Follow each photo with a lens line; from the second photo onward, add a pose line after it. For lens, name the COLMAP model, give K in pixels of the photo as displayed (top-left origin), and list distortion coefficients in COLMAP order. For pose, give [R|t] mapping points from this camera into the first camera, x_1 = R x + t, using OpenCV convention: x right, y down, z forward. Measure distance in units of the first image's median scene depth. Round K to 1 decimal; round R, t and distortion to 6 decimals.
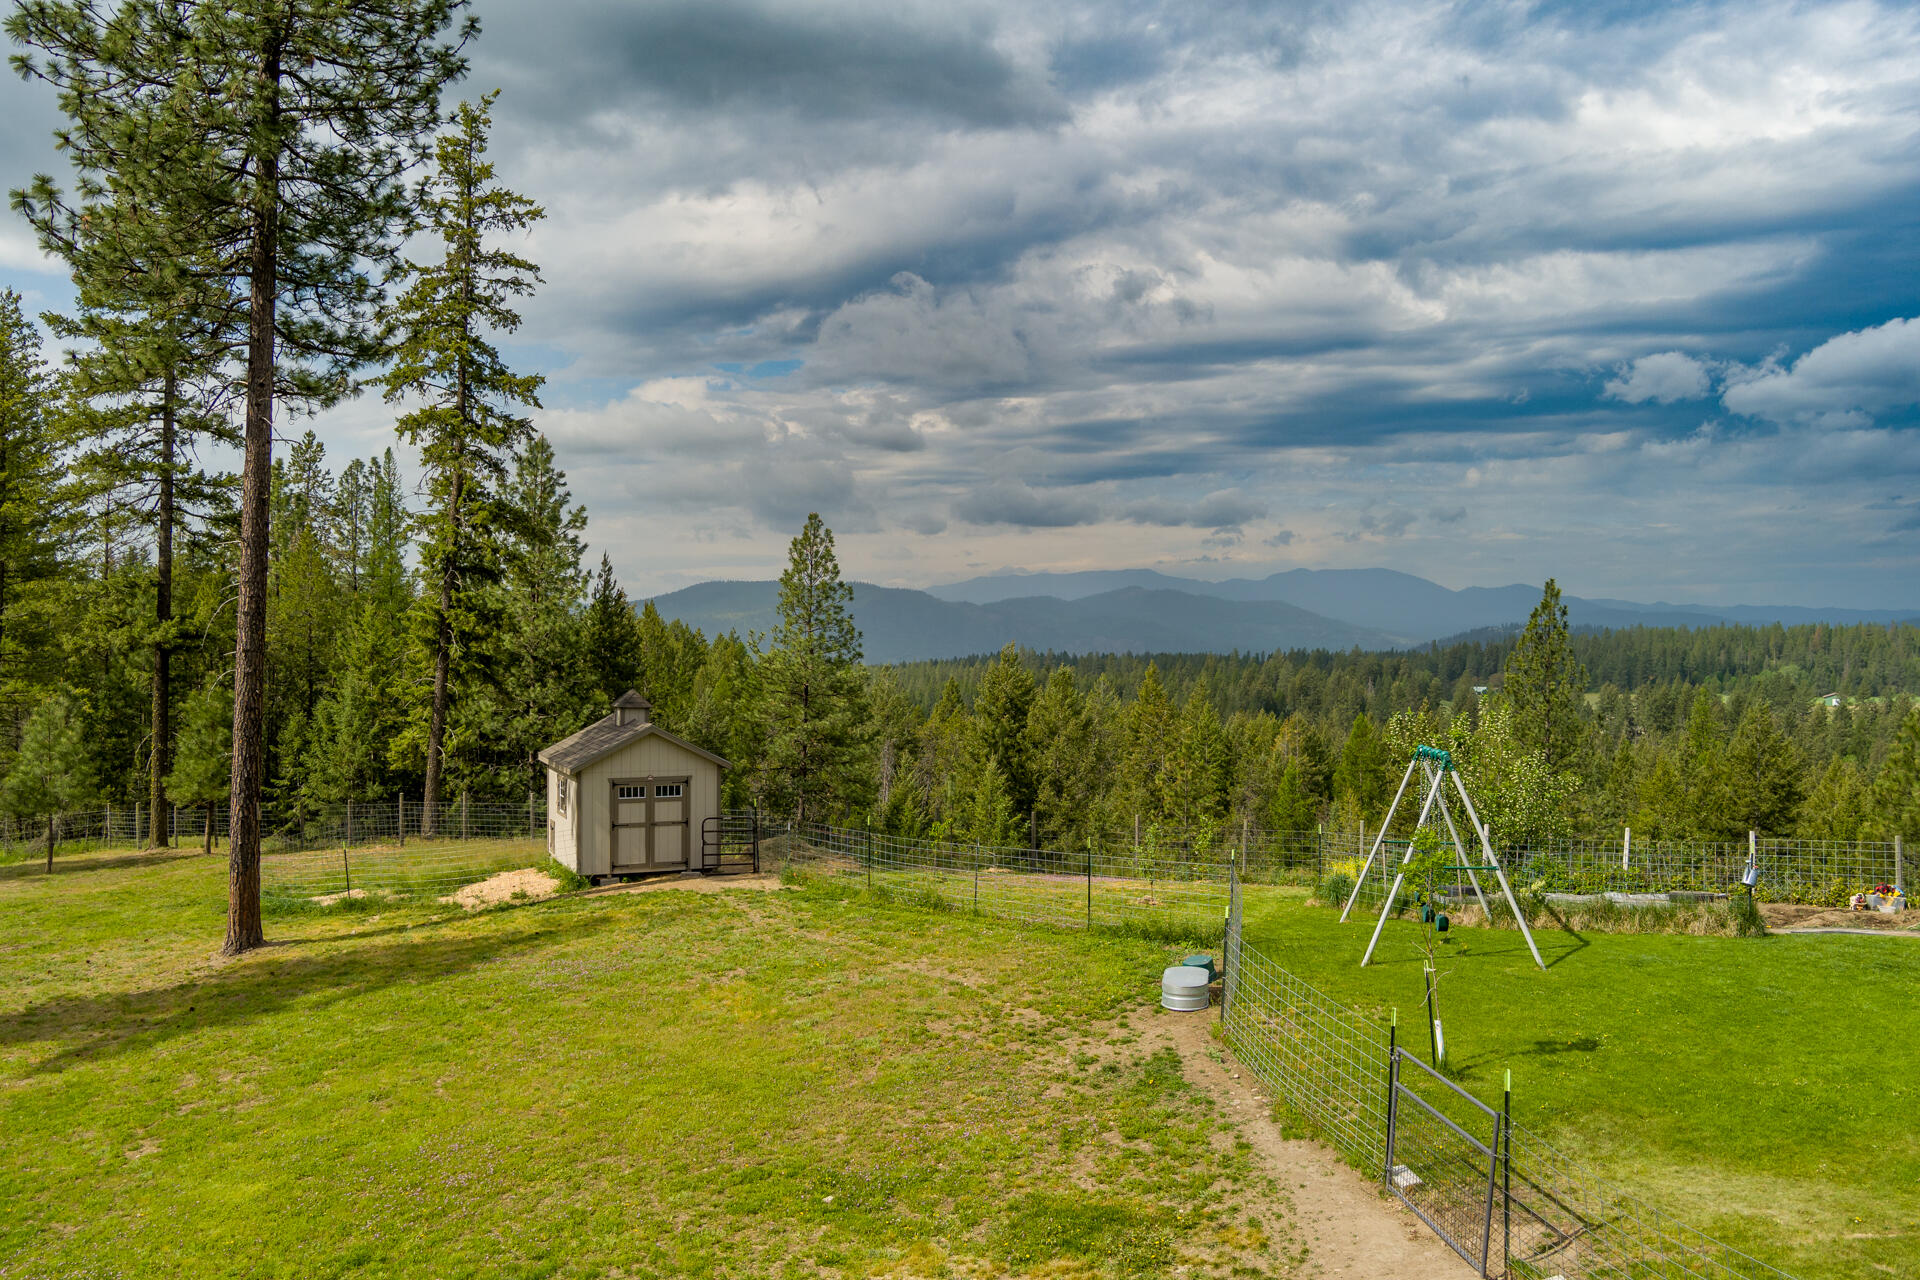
lens RADIAL K [[1527.0, 0, 960.0], [0, 1527.0, 640.0], [0, 0, 1]] dist [-0.097384, 0.070279]
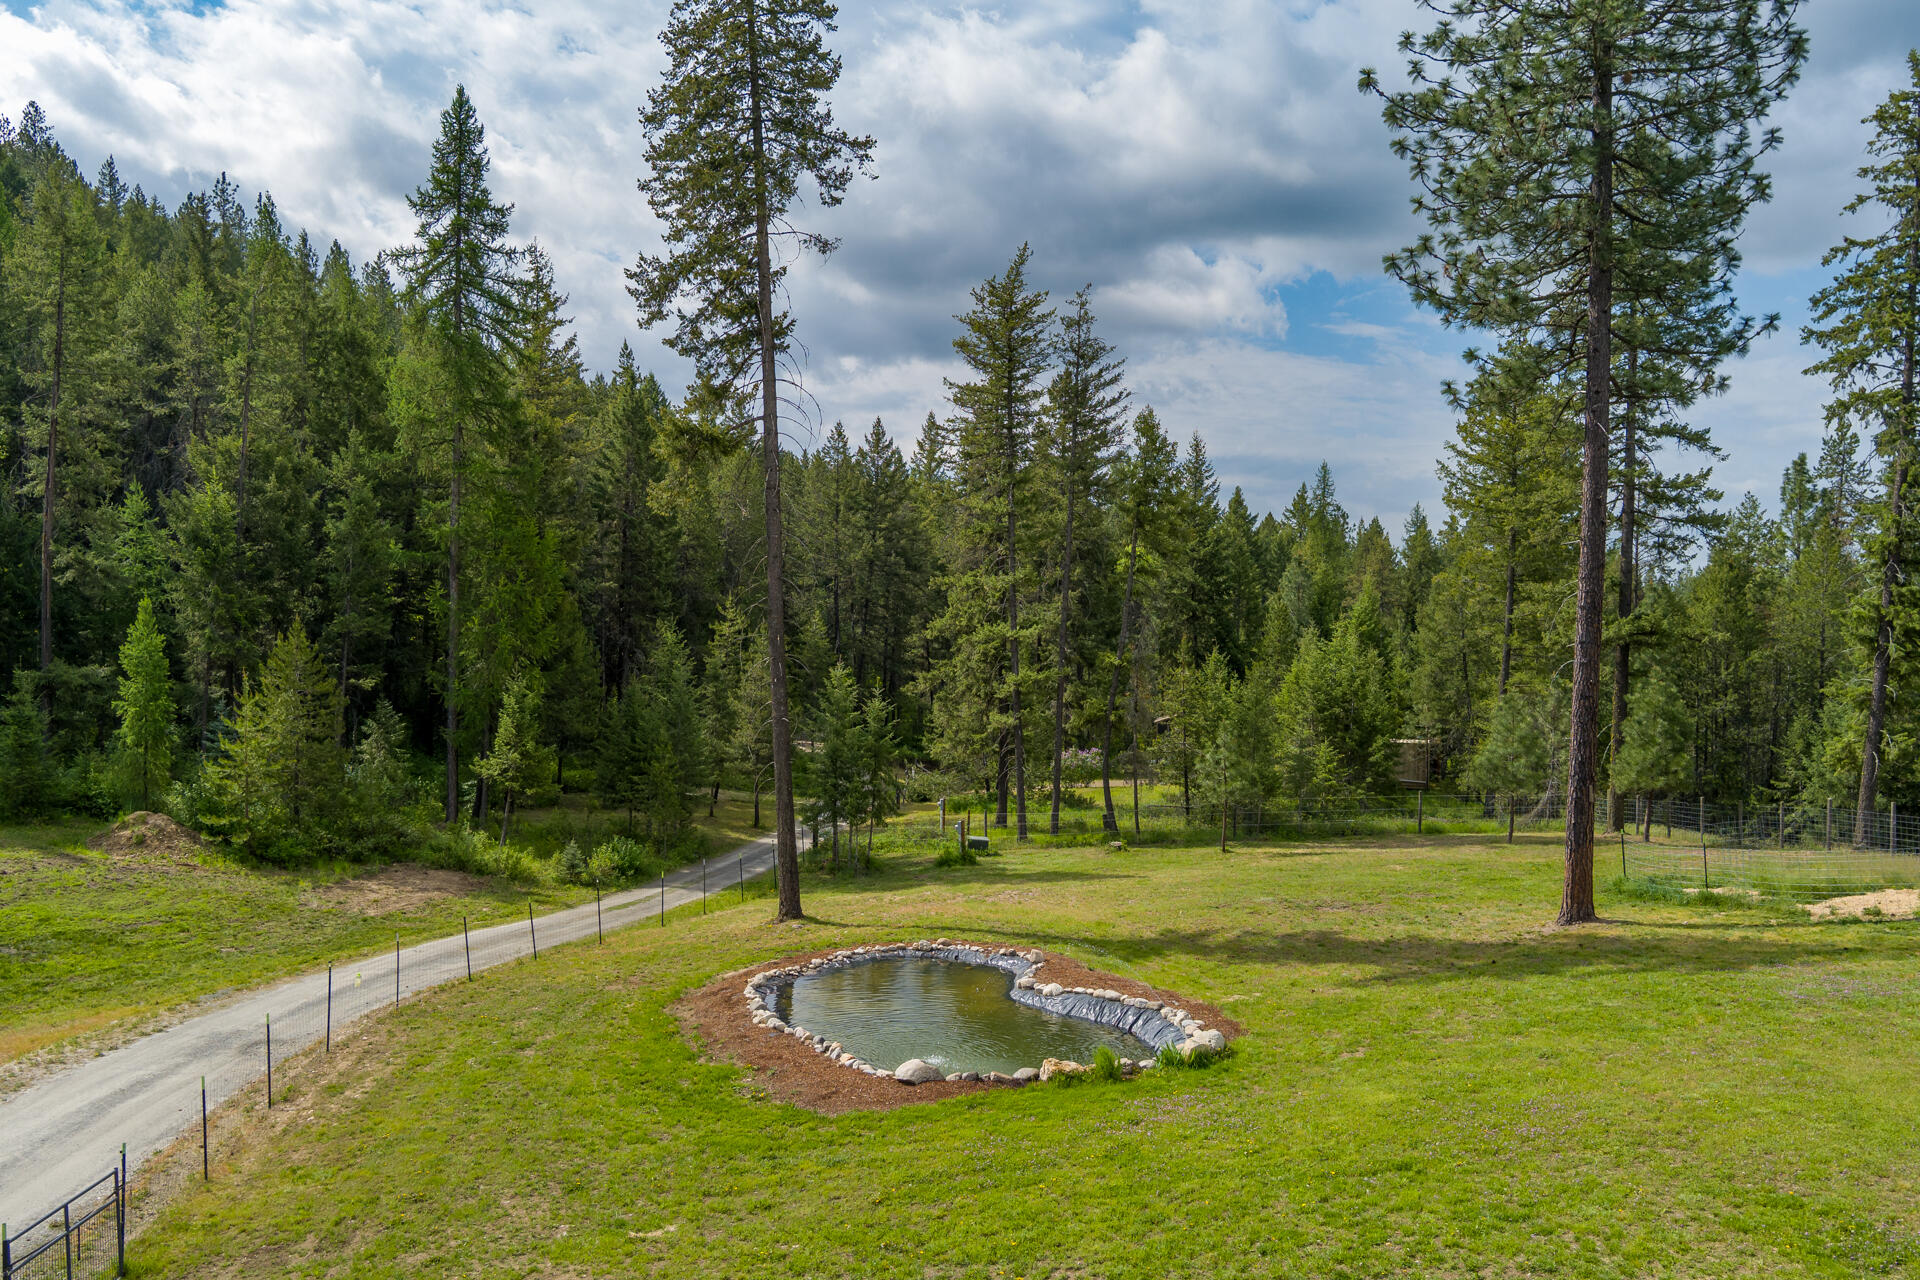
lens RADIAL K [[1521.2, 0, 960.0], [0, 1521.2, 640.0], [0, 0, 1]] dist [-0.065607, 0.004080]
pose [[0.541905, 0.007363, -0.840408, 0.116766], [-0.009553, 0.999951, 0.002600, 0.004253], [0.840386, 0.006620, 0.541949, 0.028695]]
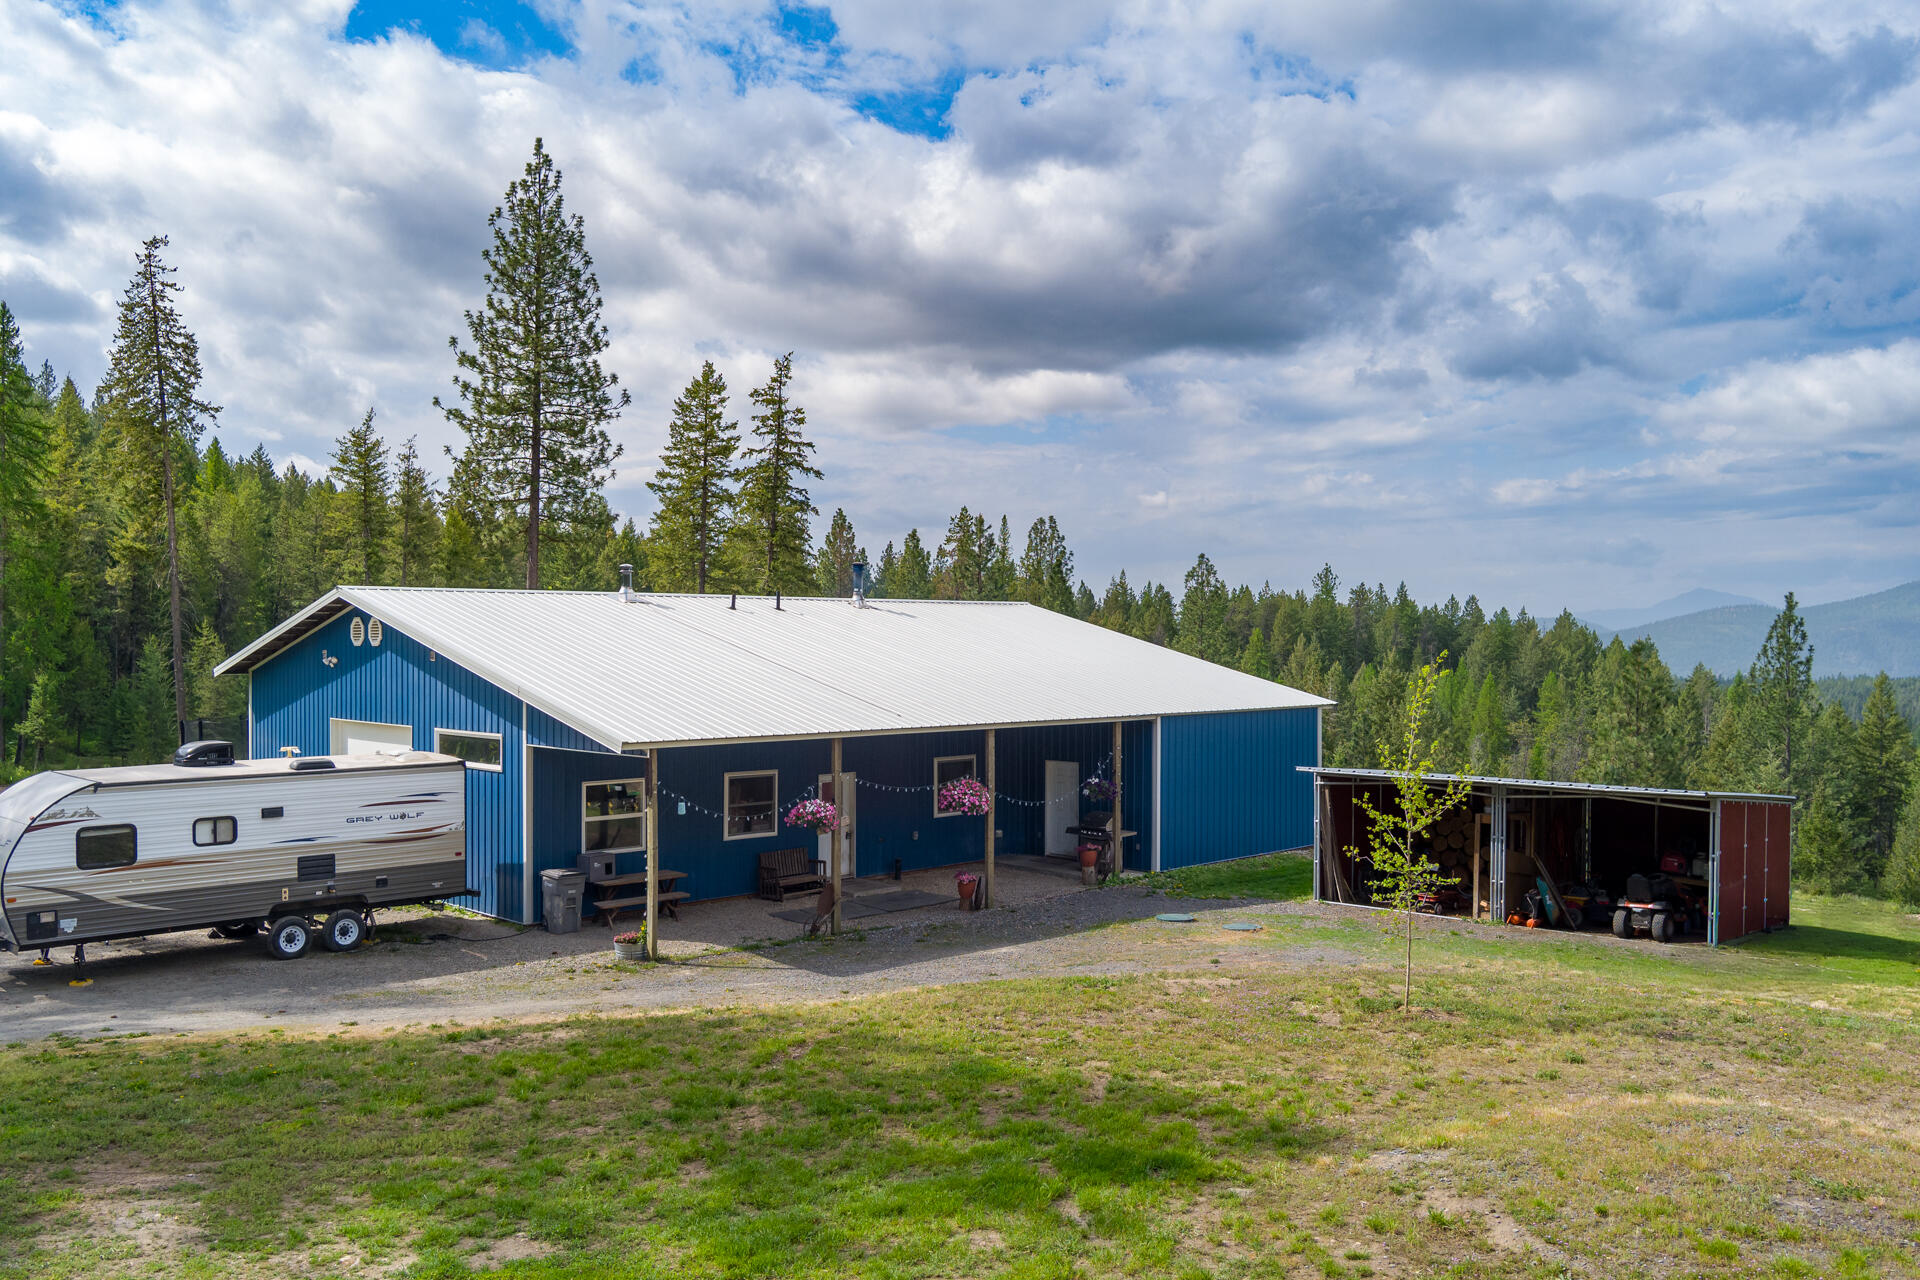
lens RADIAL K [[1521.2, 0, 960.0], [0, 1521.2, 640.0], [0, 0, 1]] dist [-0.065607, 0.004080]
pose [[0.741243, -0.000202, -0.671237, 1.163043], [-0.002599, 0.999992, -0.003172, -0.001325], [0.671232, 0.004096, 0.741236, -0.265268]]
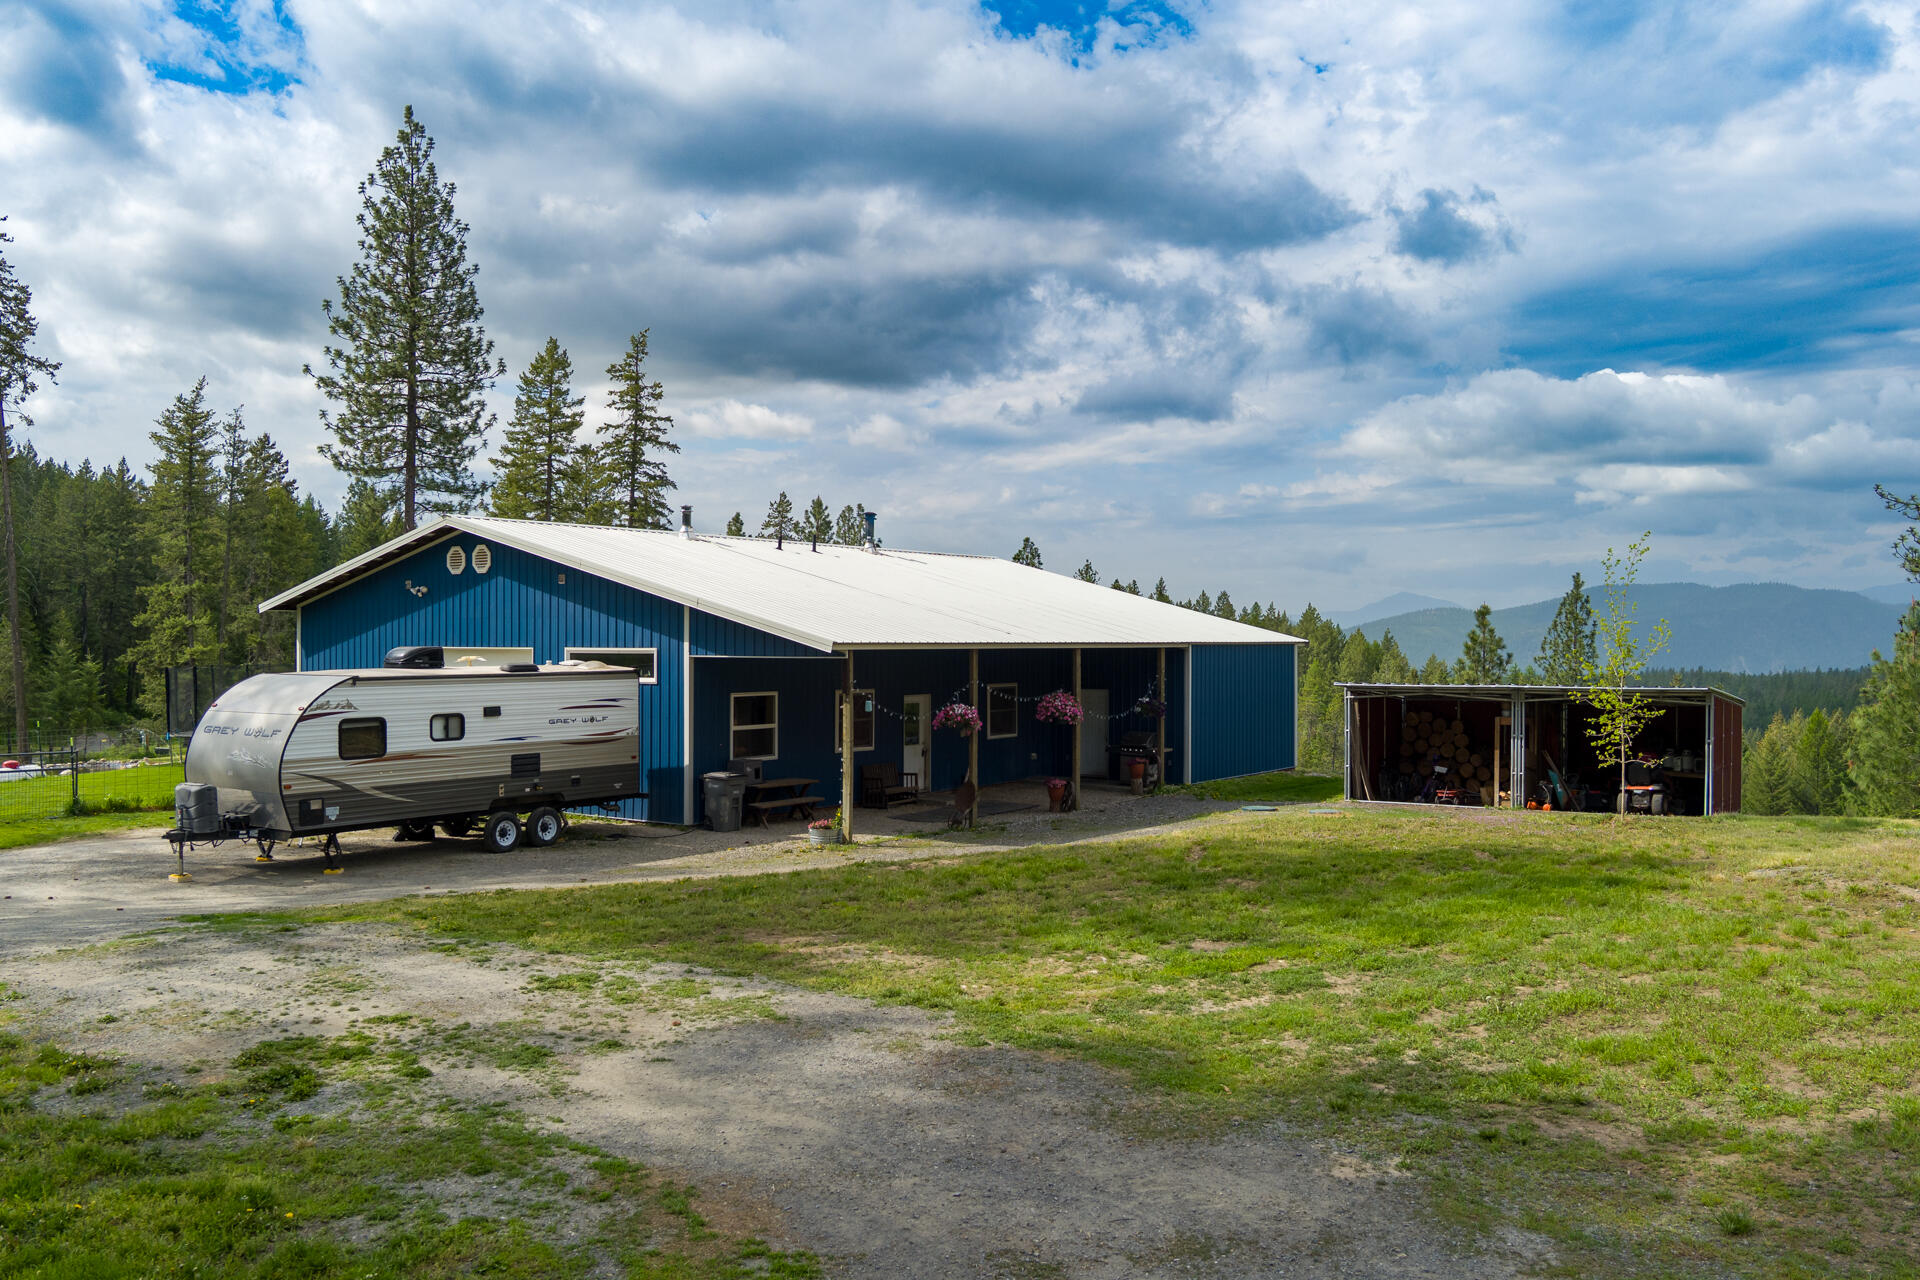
lens RADIAL K [[1521.2, 0, 960.0], [0, 1521.2, 640.0], [0, 0, 1]] dist [-0.065607, 0.004080]
pose [[0.843836, -0.000519, -0.536601, 1.079066], [-0.001278, 0.999995, -0.002976, 0.031729], [0.536600, 0.003197, 0.843831, -0.407370]]
